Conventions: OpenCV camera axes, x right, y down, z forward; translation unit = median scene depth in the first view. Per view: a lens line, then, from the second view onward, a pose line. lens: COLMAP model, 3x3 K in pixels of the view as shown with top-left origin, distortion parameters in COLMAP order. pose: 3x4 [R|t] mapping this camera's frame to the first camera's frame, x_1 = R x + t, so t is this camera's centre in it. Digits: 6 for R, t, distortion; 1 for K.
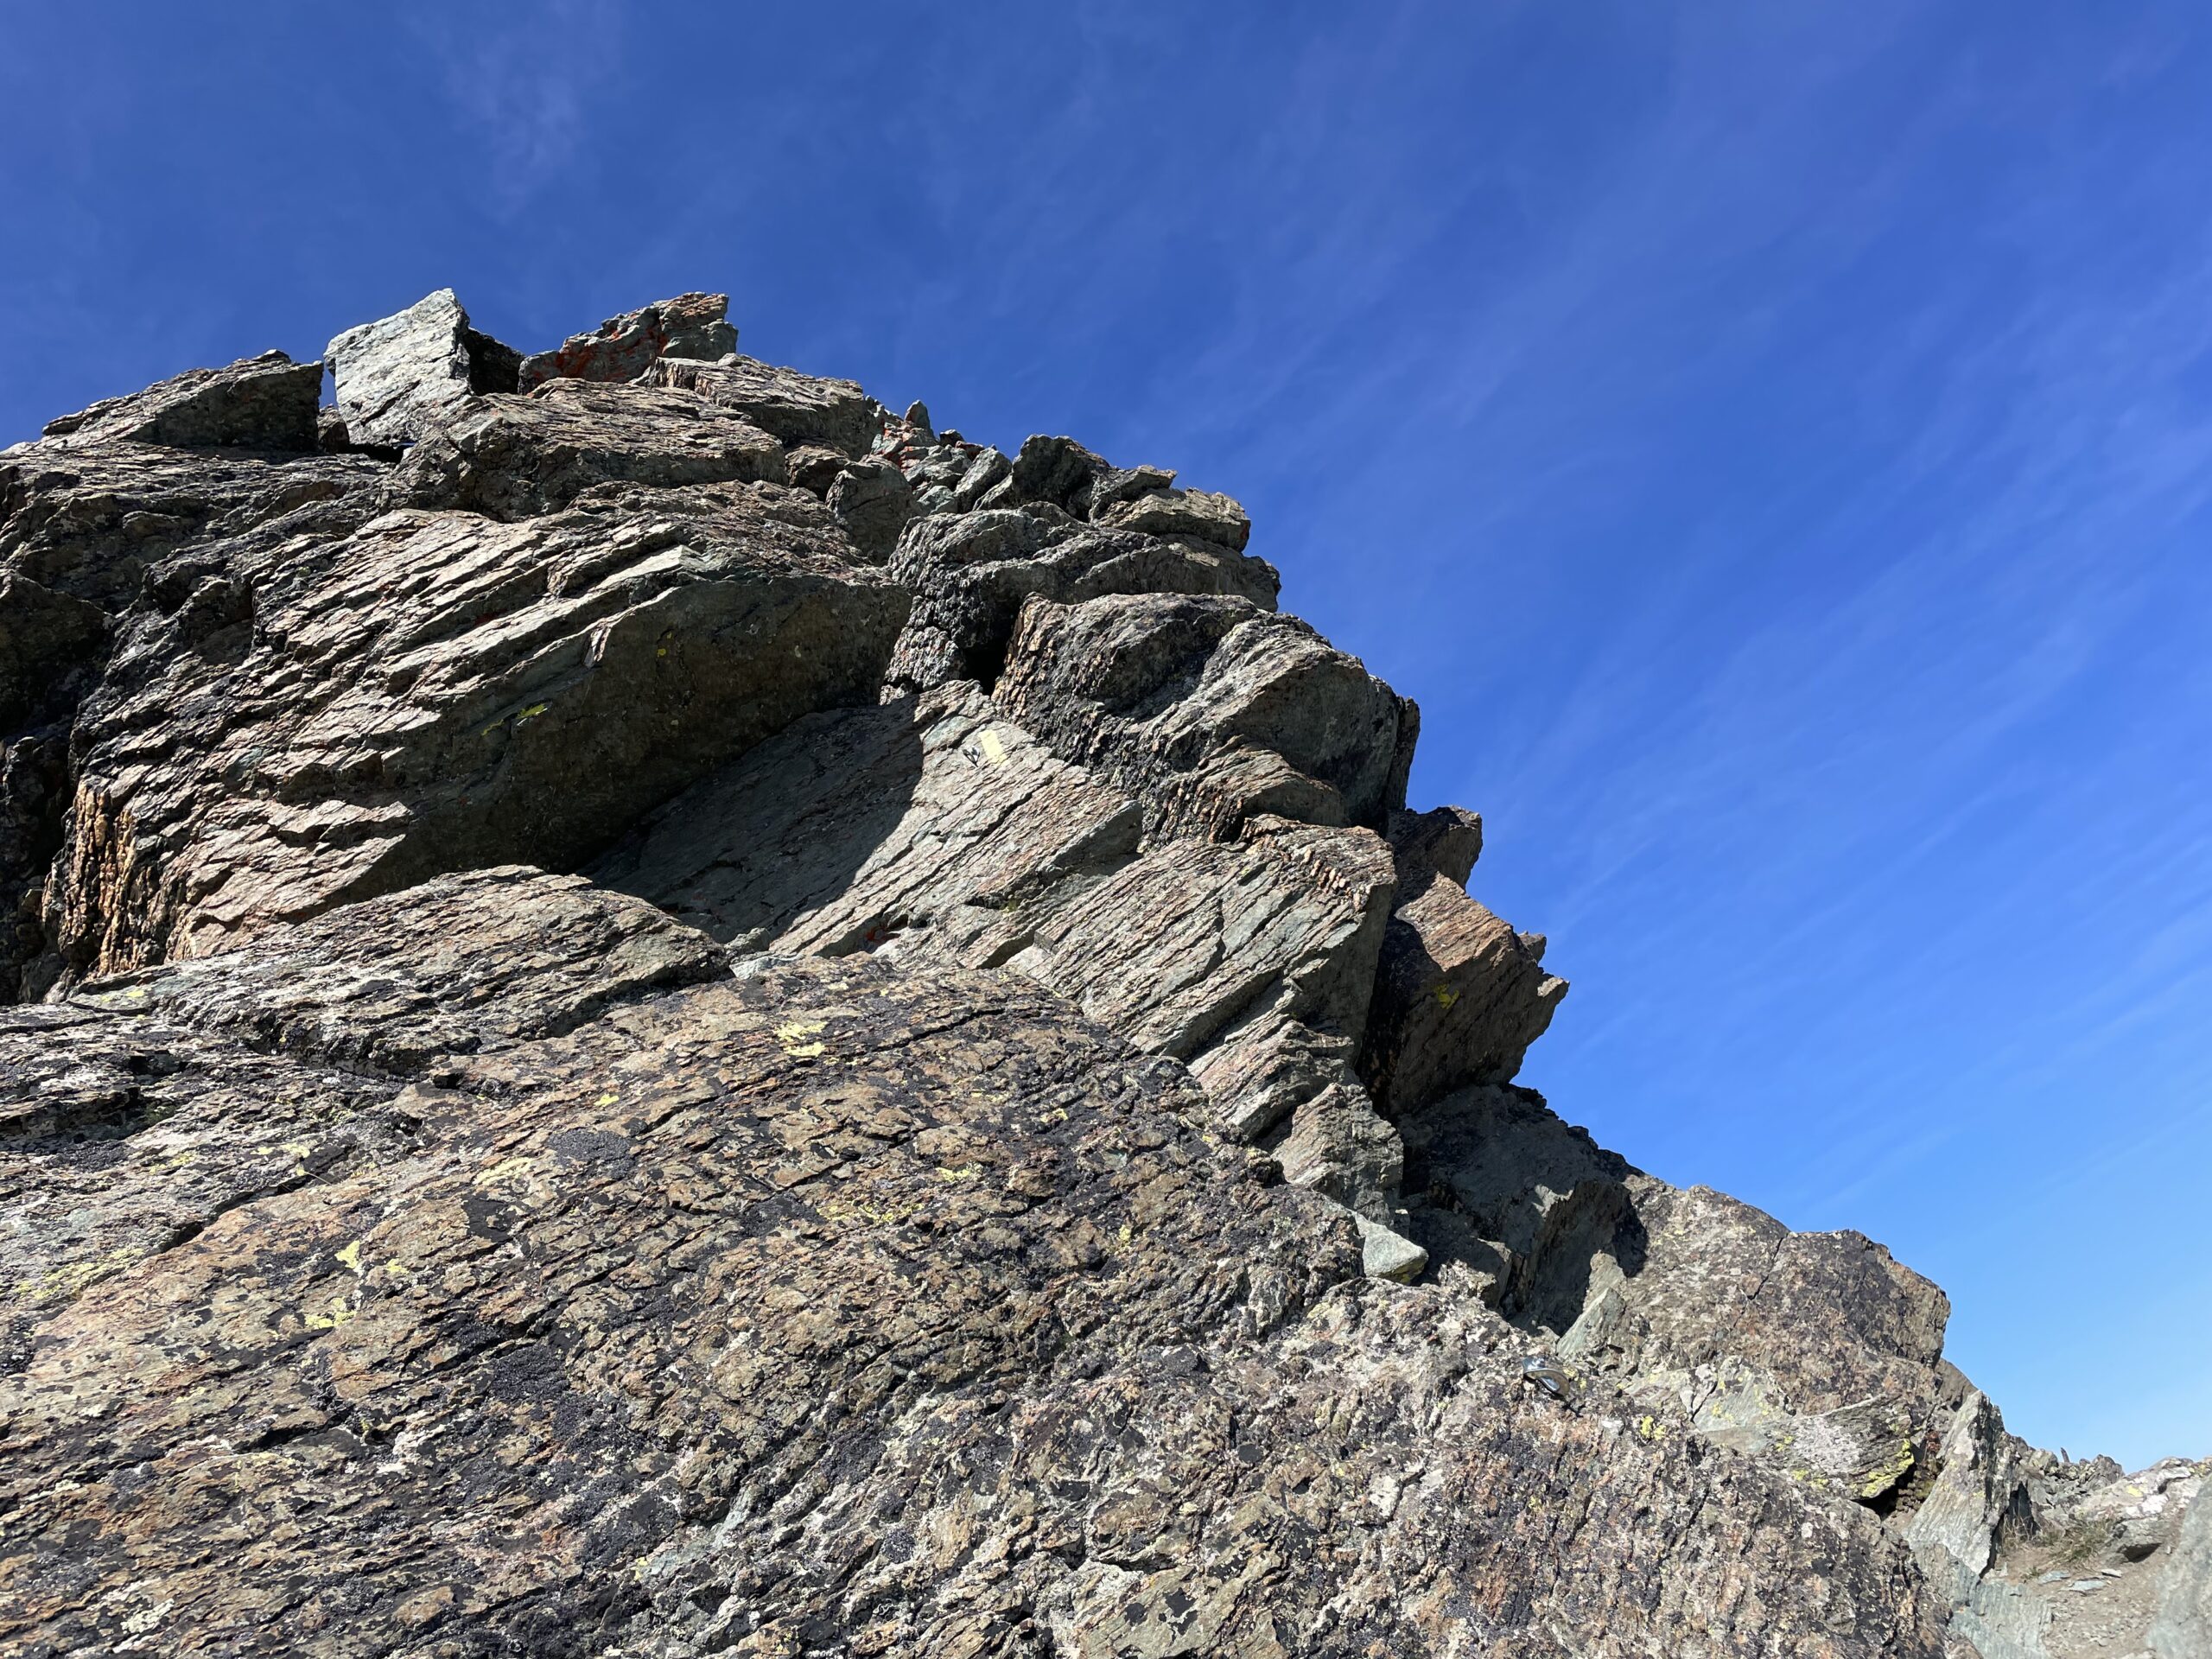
lens RADIAL K [[1659.4, 0, 1097.2], [0, 1659.4, 827.9], [0, 0, 1]] dist [0.097805, -0.145541]
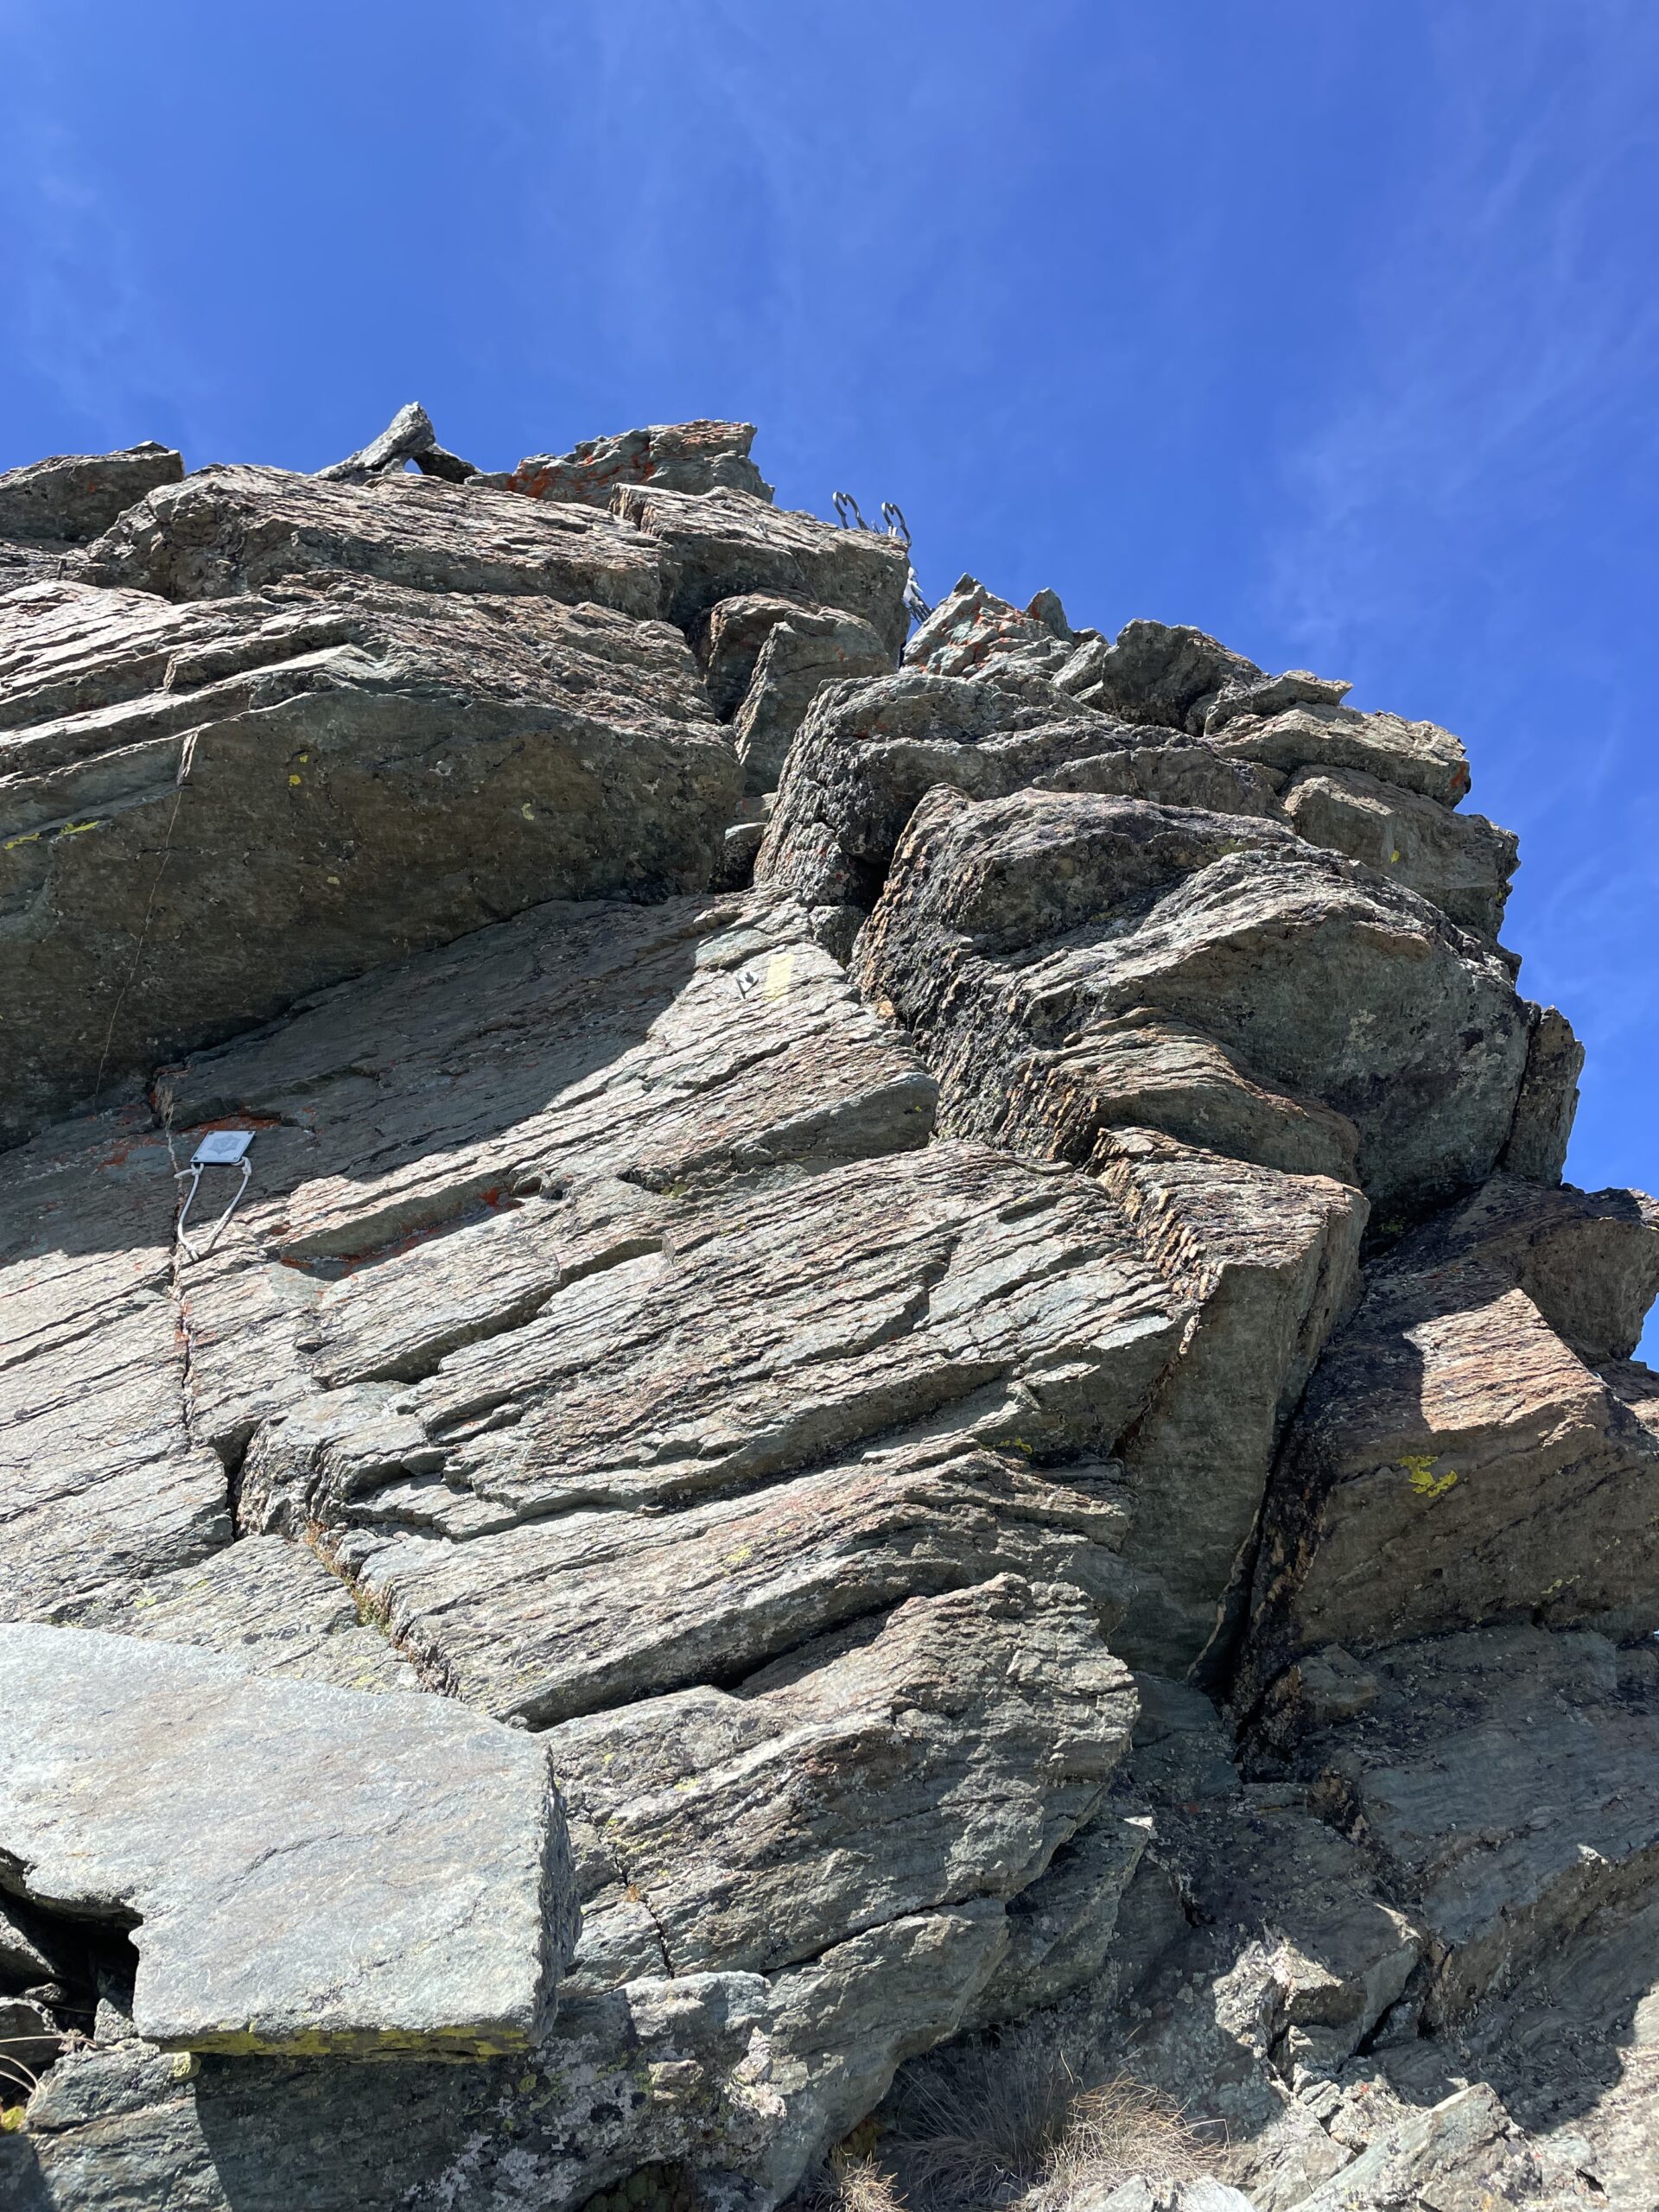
lens RADIAL K [[1659.4, 0, 829.5], [0, 1659.4, 1106.0], [0, 0, 1]] dist [0.097805, -0.145541]
pose [[0.900044, 0.149289, -0.409430, 0.270793], [-0.157427, 0.987432, 0.013975, -0.007302], [0.406370, 0.051878, 0.912235, 0.382891]]
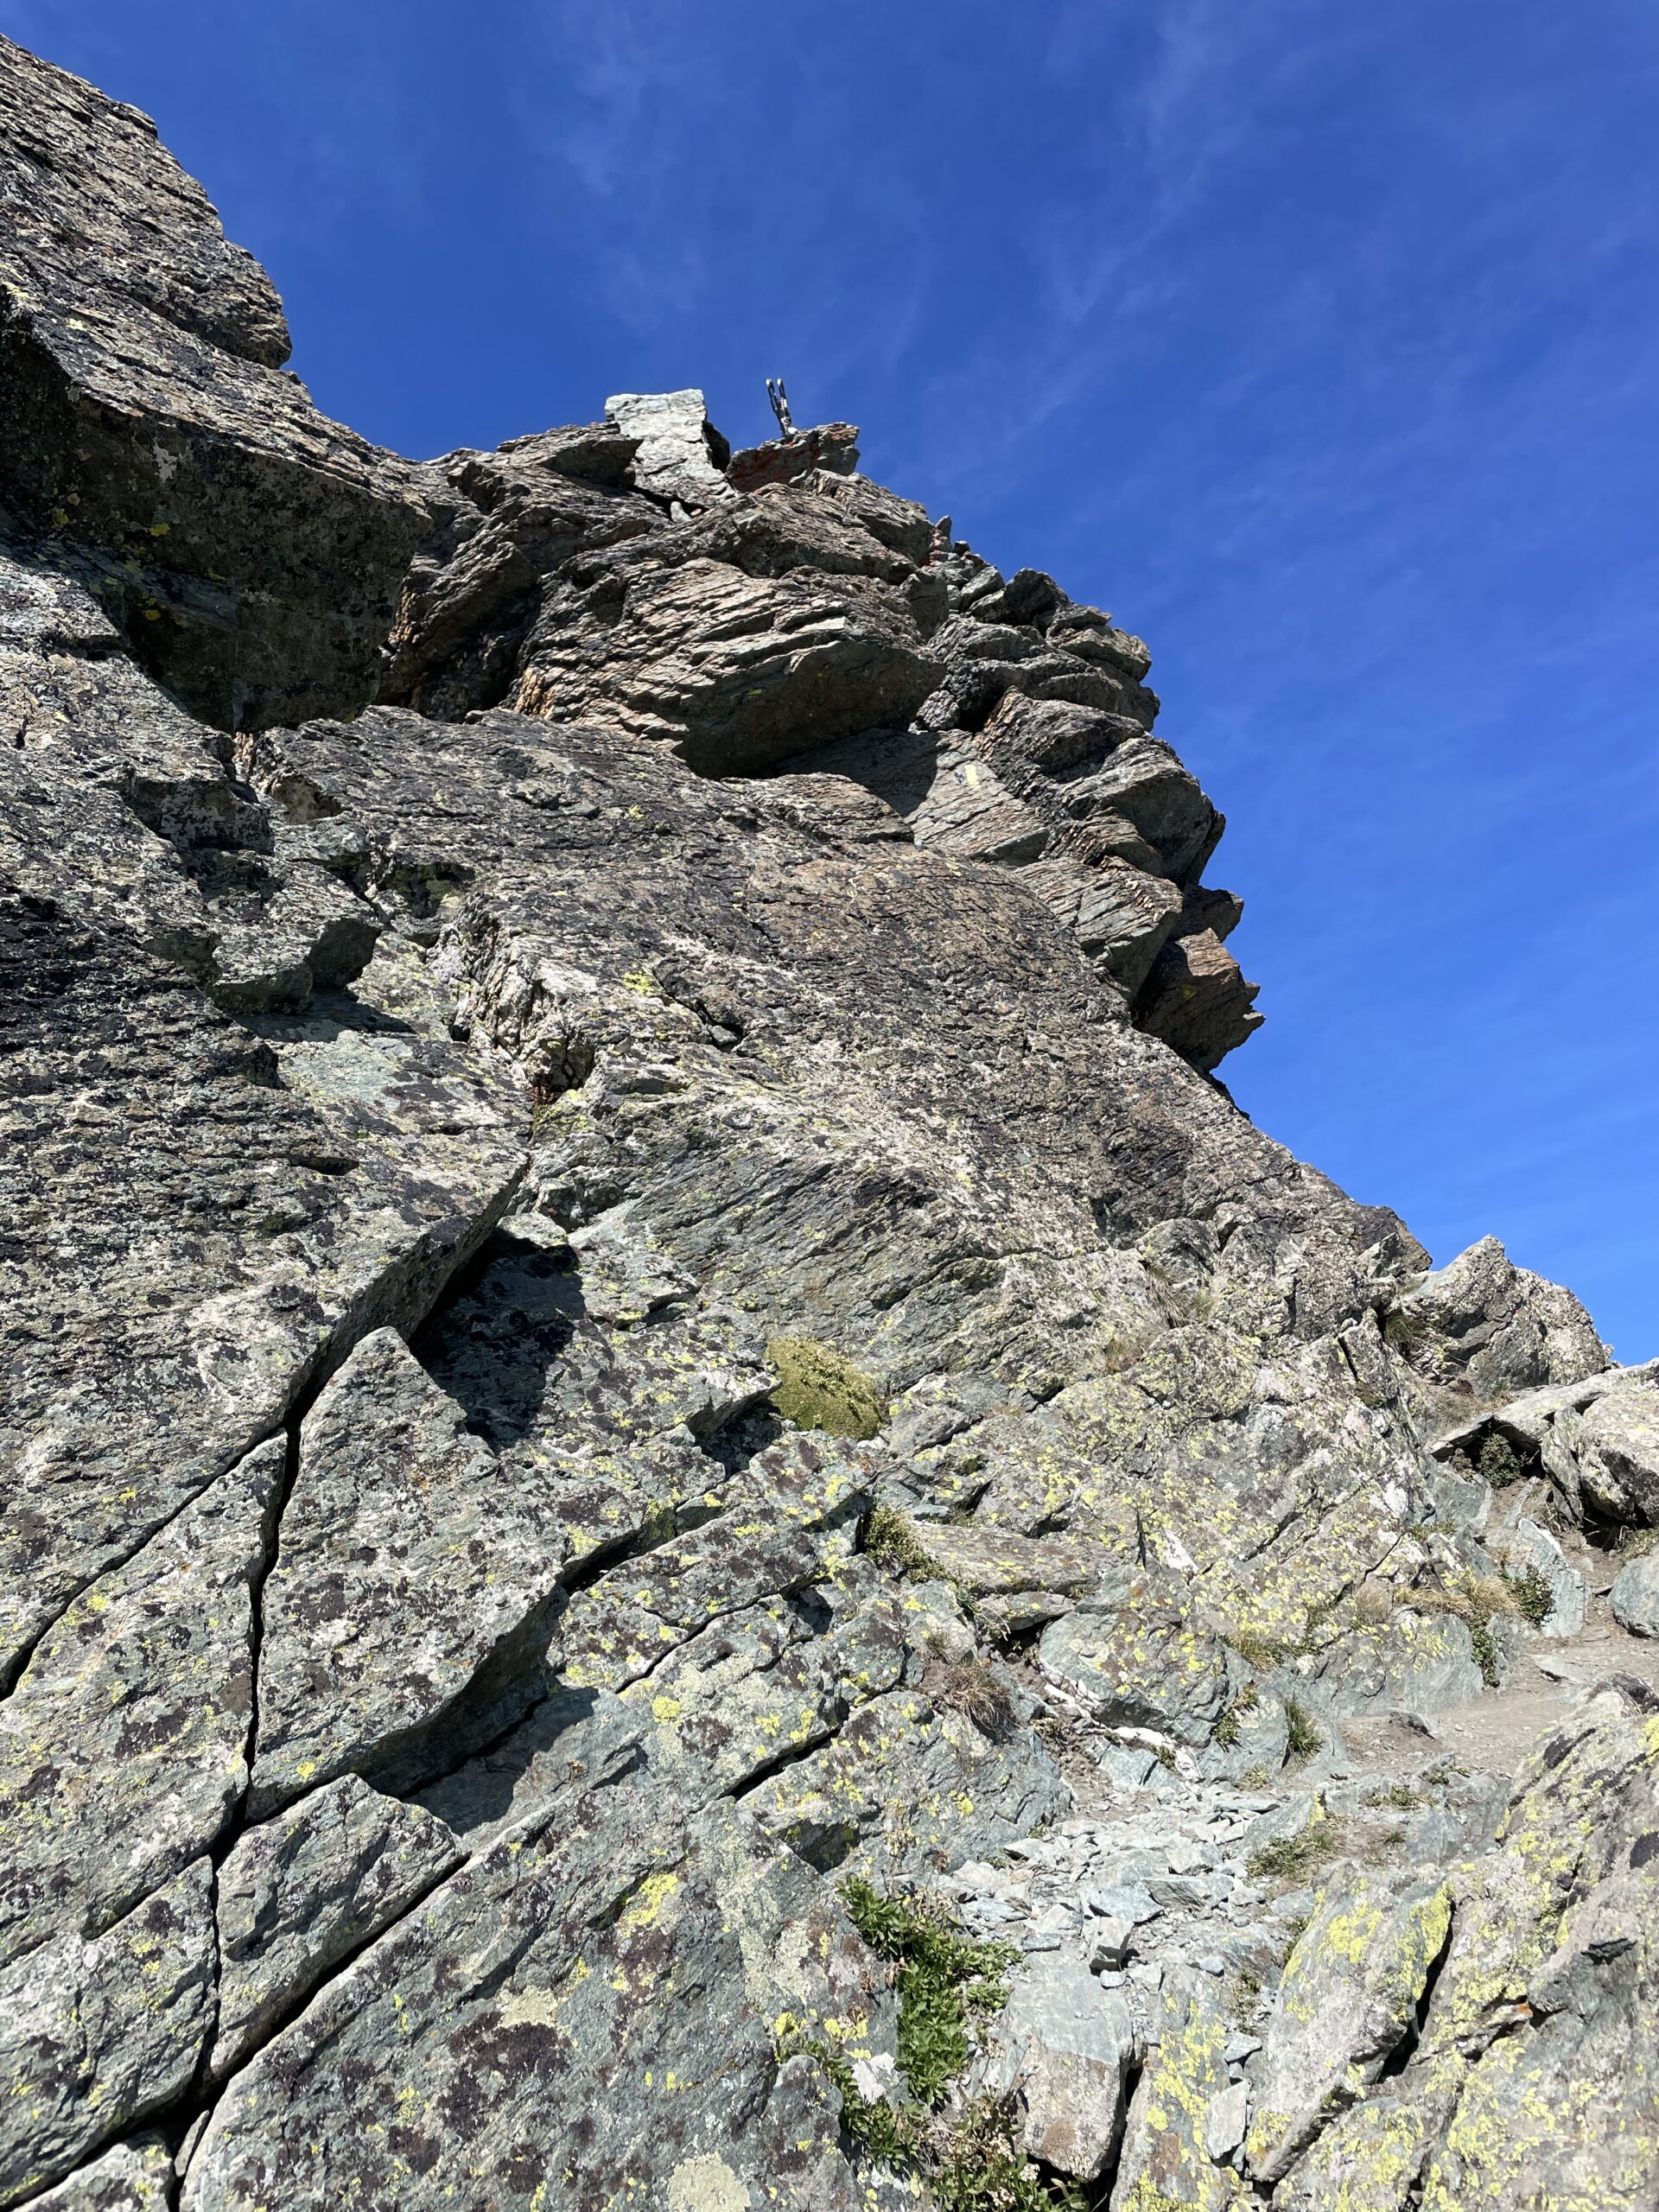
lens RADIAL K [[1659.4, 0, 829.5], [0, 1659.4, 1106.0], [0, 0, 1]] dist [0.097805, -0.145541]
pose [[0.965113, 0.261834, 0.000712, -0.122213], [-0.259313, 0.955435, 0.141073, 0.074472], [0.036257, -0.136336, 0.989999, -0.763126]]
